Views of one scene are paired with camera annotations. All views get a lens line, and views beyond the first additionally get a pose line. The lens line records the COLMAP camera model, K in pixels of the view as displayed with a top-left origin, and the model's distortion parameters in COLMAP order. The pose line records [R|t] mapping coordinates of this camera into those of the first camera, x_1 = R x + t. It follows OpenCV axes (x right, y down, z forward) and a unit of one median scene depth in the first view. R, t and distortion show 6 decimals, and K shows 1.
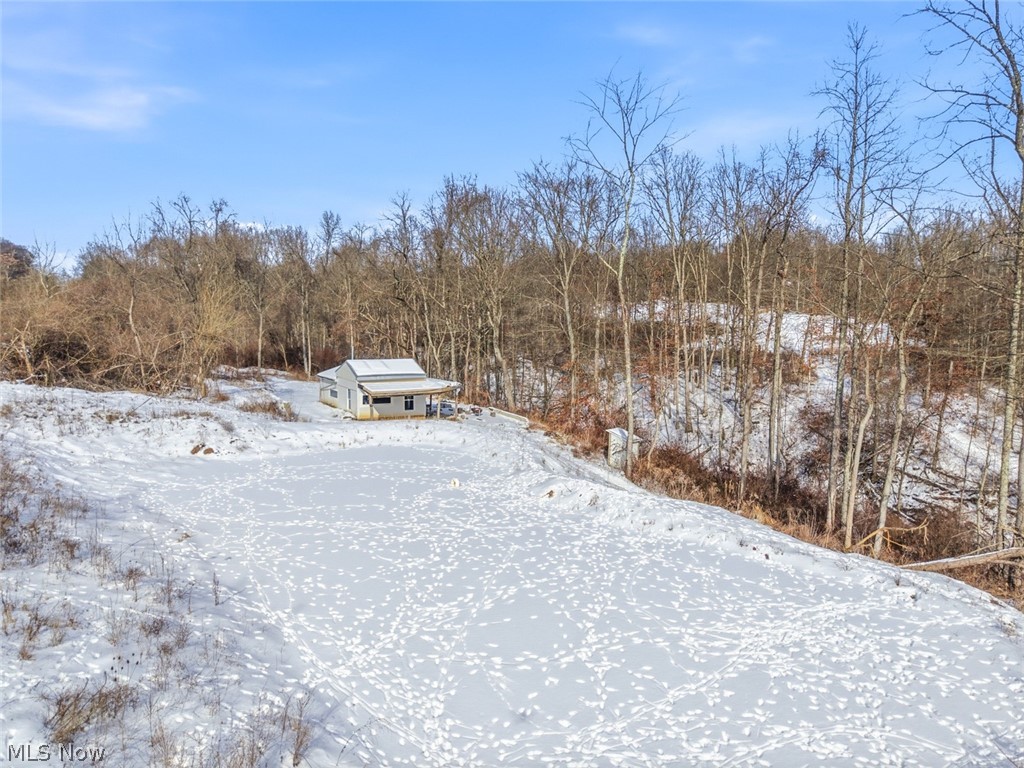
lens RADIAL K [[707.4, 0, 511.9], [0, 707.4, 387.0], [0, 0, 1]] dist [-0.000983, -0.000412]
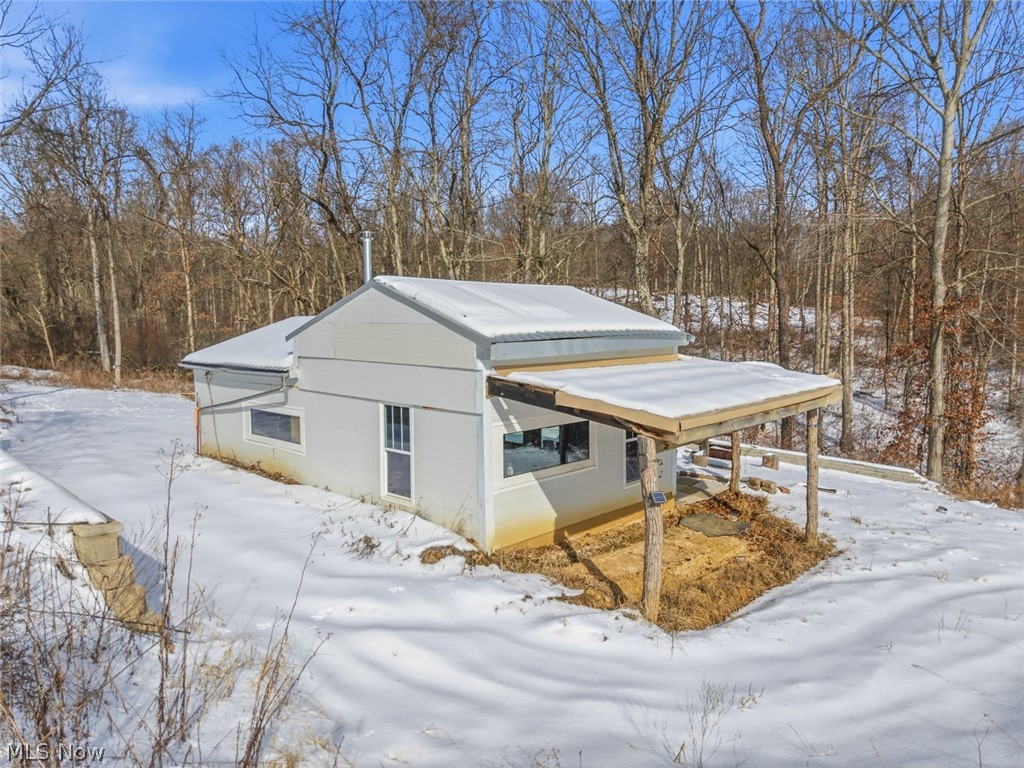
lens RADIAL K [[707.4, 0, 513.5], [0, 707.4, 382.2], [0, 0, 1]] dist [-0.000983, -0.000412]
pose [[0.960603, -0.044948, 0.274265, -0.297301], [0.046078, 0.998935, 0.002327, -0.003890], [-0.274077, 0.010403, 0.961651, 0.903630]]
